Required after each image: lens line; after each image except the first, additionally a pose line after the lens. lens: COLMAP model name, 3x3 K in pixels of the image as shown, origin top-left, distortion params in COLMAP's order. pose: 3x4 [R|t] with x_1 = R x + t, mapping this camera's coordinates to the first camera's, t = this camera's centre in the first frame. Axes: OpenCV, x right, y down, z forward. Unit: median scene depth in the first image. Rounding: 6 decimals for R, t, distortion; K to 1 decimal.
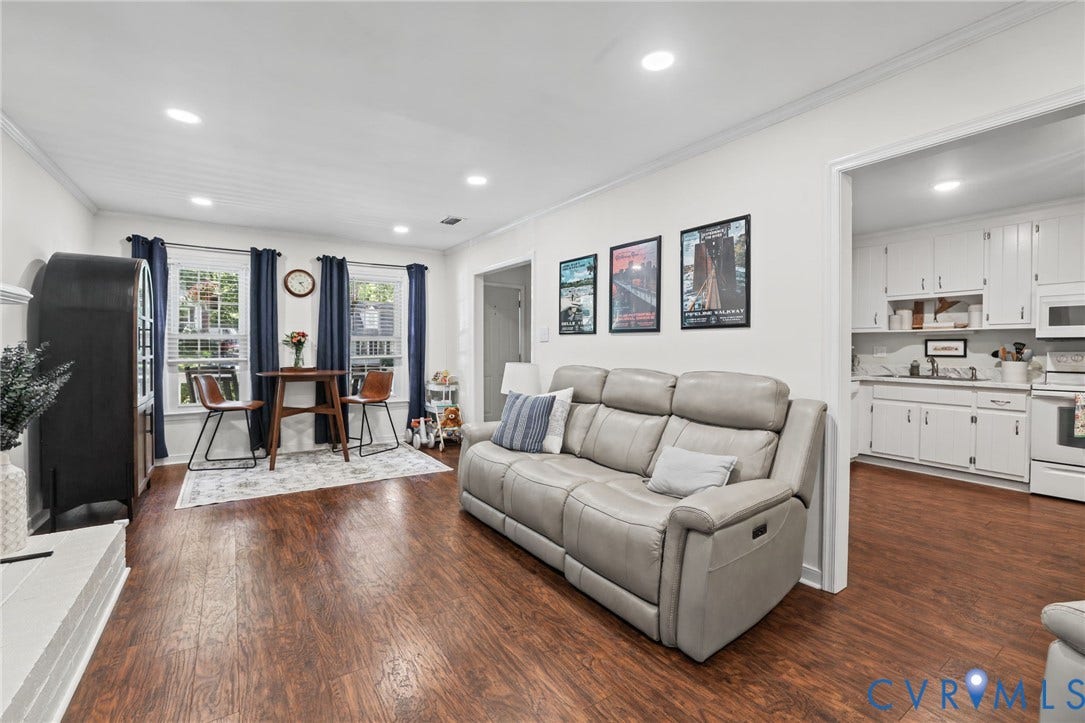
lens RADIAL K [[468.9, 0, 544.4], [0, 468.9, 356.8], [0, 0, 1]] dist [-0.015704, 0.000693]
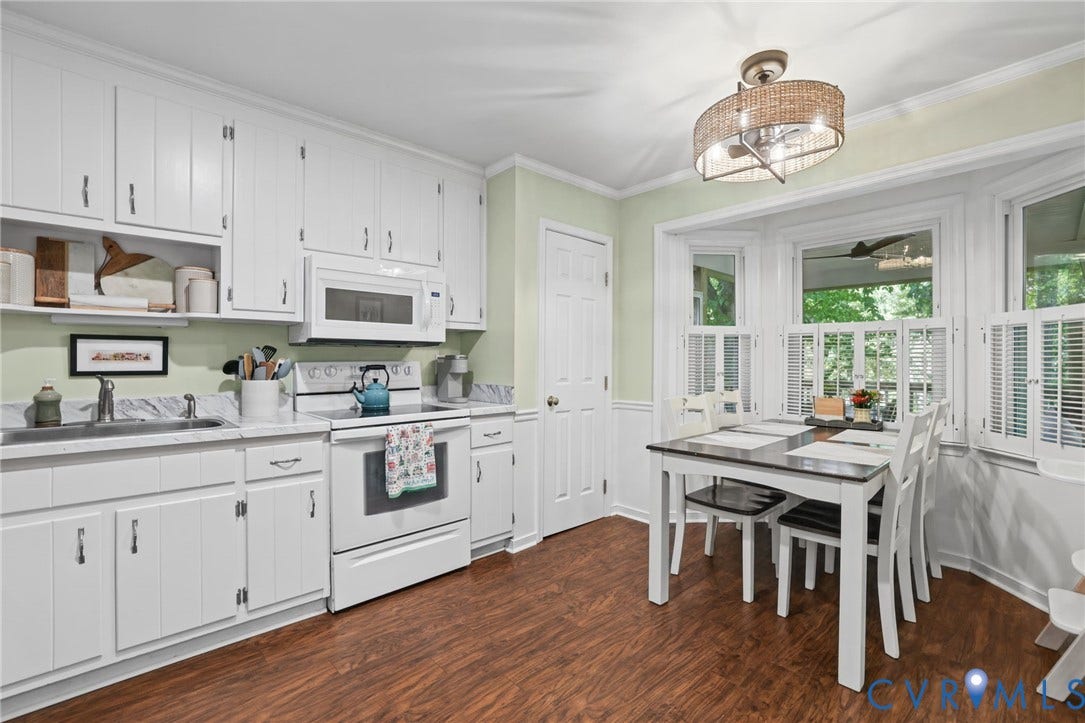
lens RADIAL K [[478.2, 0, 537.3], [0, 478.2, 360.6], [0, 0, 1]] dist [-0.050018, 0.020261]
pose [[-0.154698, -0.004258, 0.987953, 0.398902], [0.017049, 0.999830, 0.006979, -0.011181], [-0.987815, 0.017924, -0.154599, 0.741911]]
